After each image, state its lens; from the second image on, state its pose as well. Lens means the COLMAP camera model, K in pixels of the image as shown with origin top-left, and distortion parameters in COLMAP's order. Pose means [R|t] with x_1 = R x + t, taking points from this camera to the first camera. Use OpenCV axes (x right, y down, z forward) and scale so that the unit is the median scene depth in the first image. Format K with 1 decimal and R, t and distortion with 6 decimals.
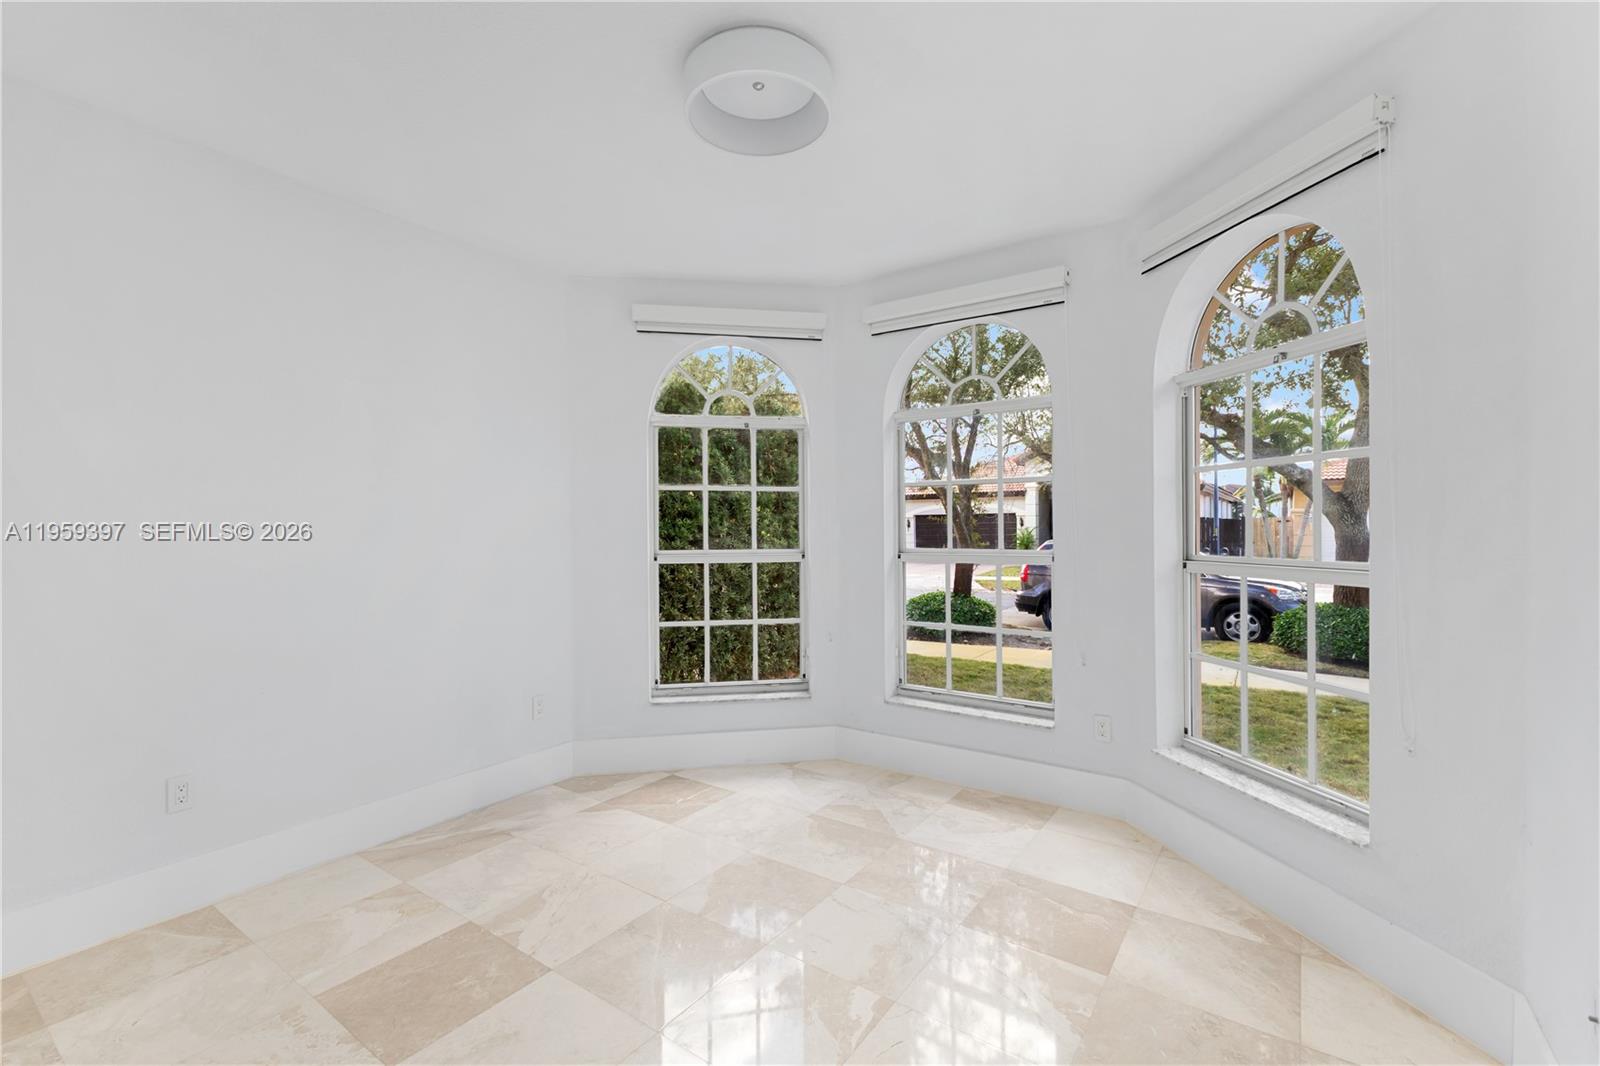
lens RADIAL K [[696.7, 0, 808.3], [0, 696.7, 531.6], [0, 0, 1]] dist [0.010478, -0.000643]
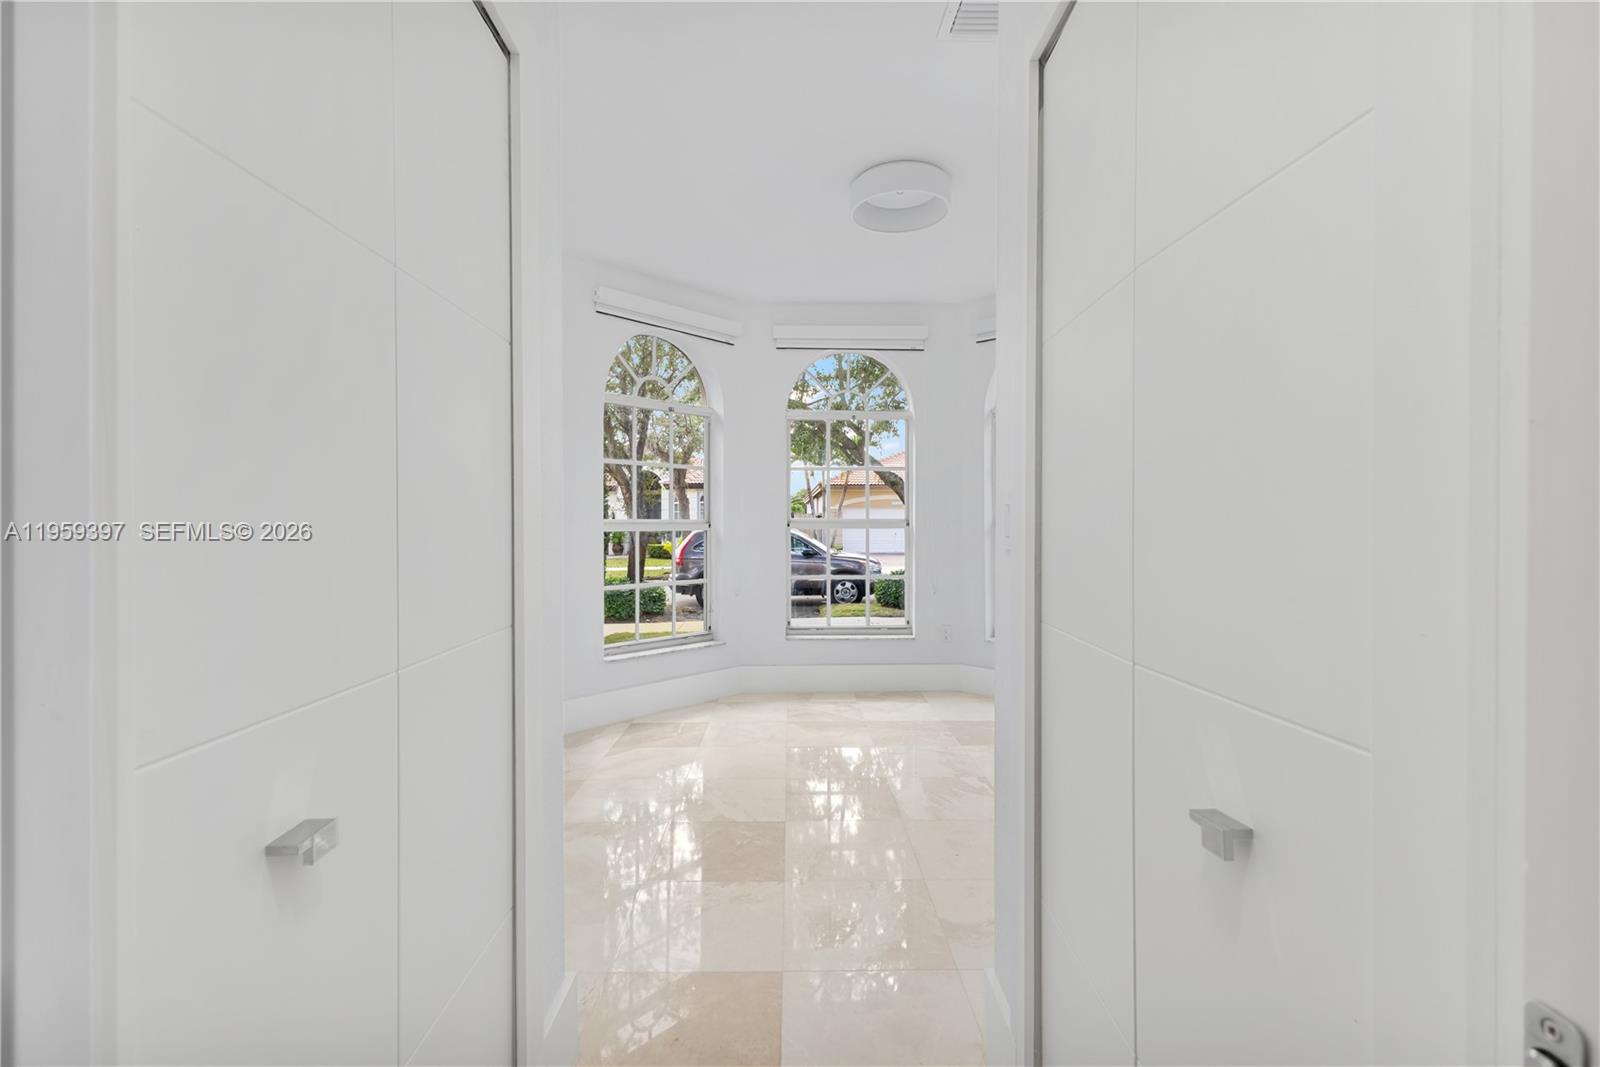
lens RADIAL K [[696.7, 0, 798.4], [0, 696.7, 531.5], [0, 0, 1]] dist [0.010478, -0.000643]
pose [[0.811954, -0.001345, 0.583720, -0.772969], [-0.001062, 0.999992, 0.003783, 0.054153], [-0.583721, -0.003692, 0.811946, -0.051999]]
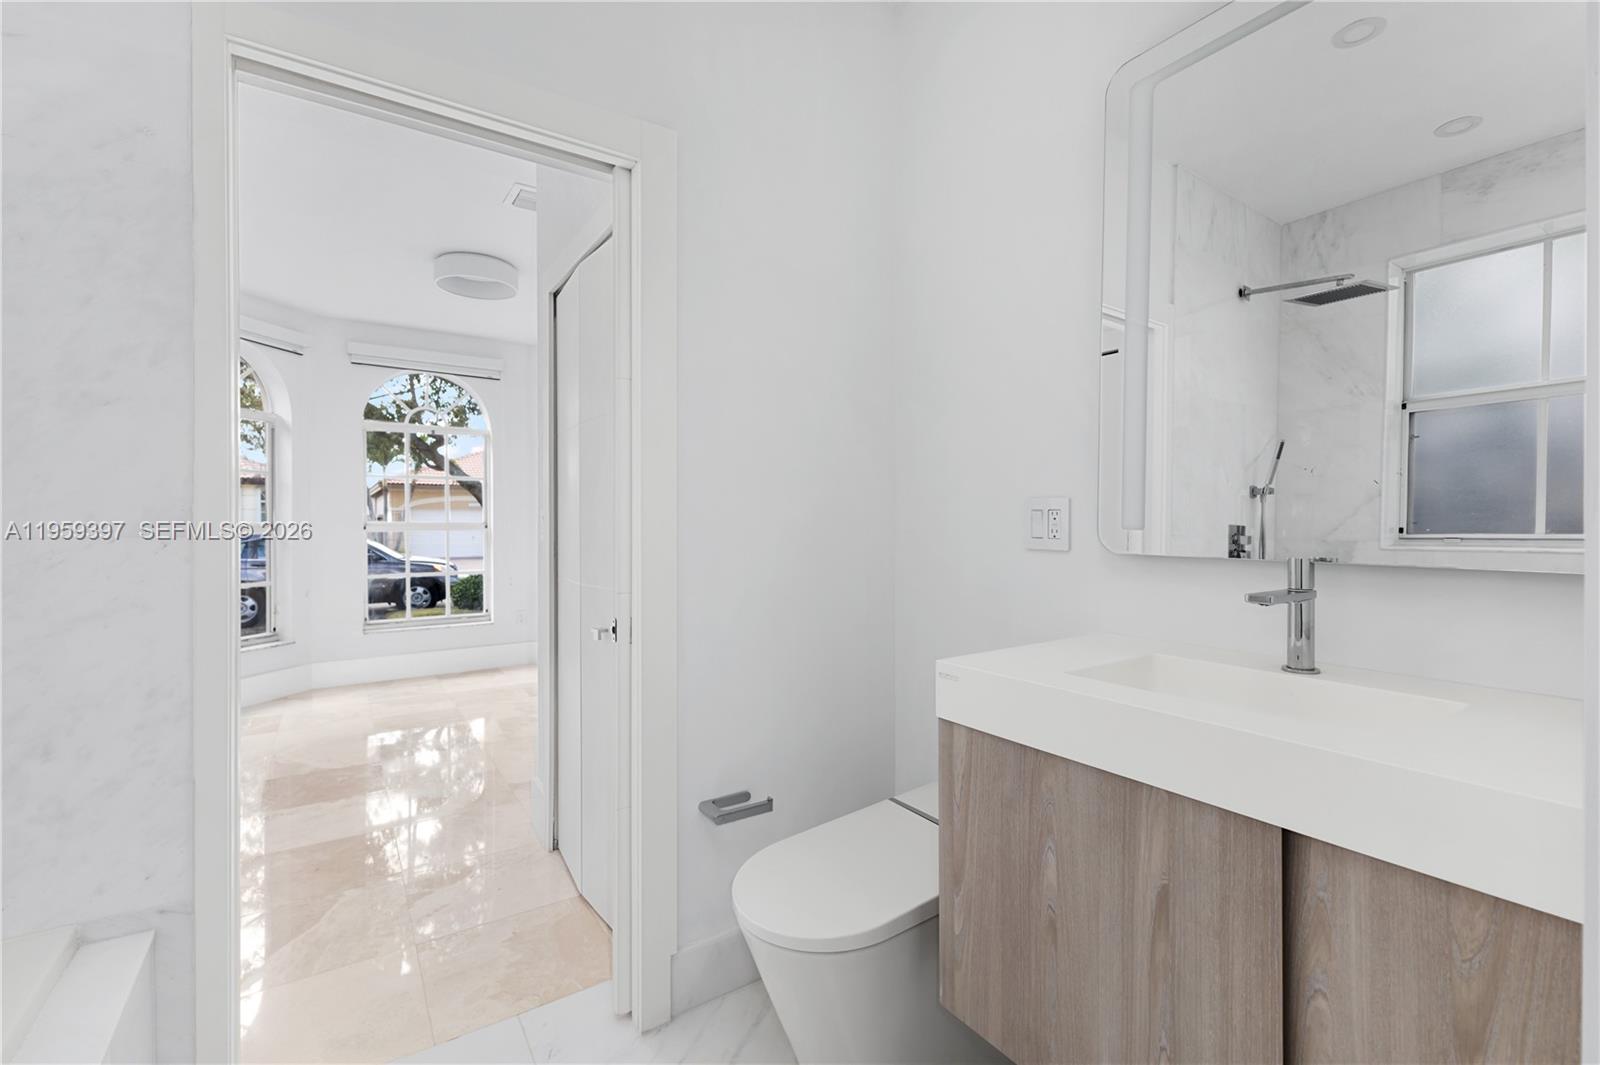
lens RADIAL K [[696.7, 0, 796.4], [0, 696.7, 529.7], [0, 0, 1]] dist [0.010478, -0.000643]
pose [[0.366147, 0.000034, 0.930557, -1.088112], [0.004152, 0.999990, -0.001670, 0.057489], [-0.930548, 0.004475, 0.366143, -0.376298]]
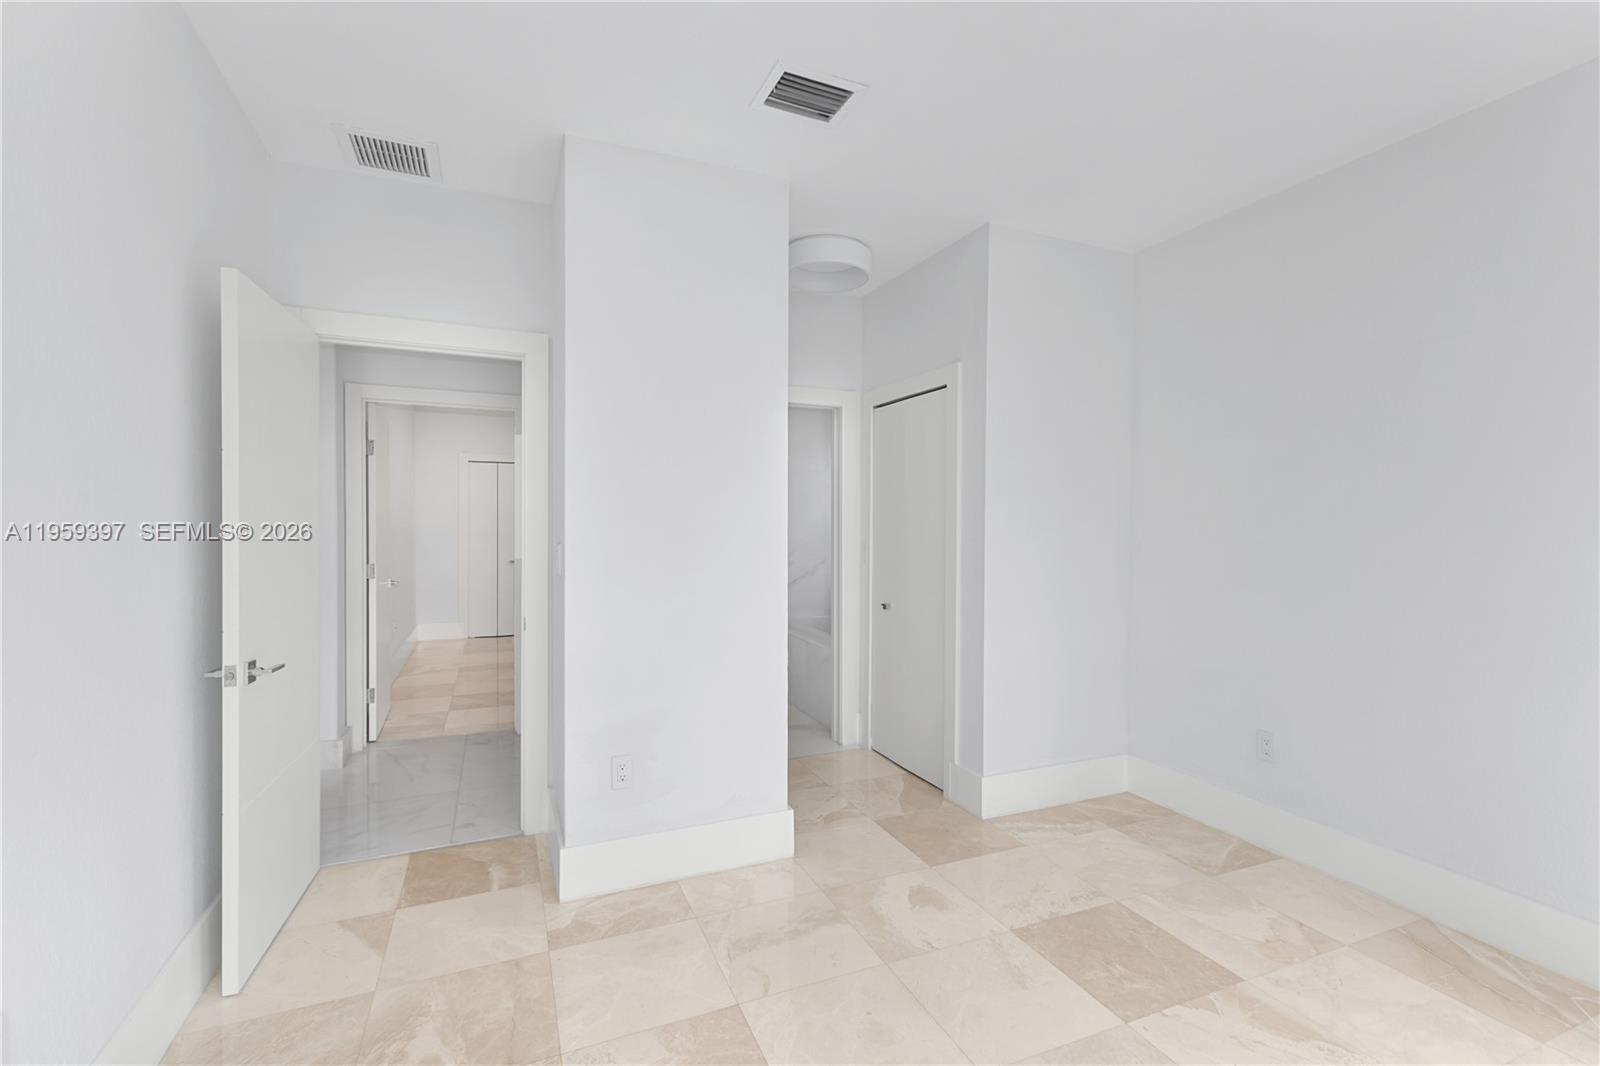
lens RADIAL K [[696.7, 0, 801.0], [0, 696.7, 528.4], [0, 0, 1]] dist [0.010478, -0.000643]
pose [[-0.527135, 0.010817, -0.849713, 0.409346], [-0.002333, 0.999897, 0.014176, -0.003598], [0.849779, 0.009455, -0.527055, 0.774259]]
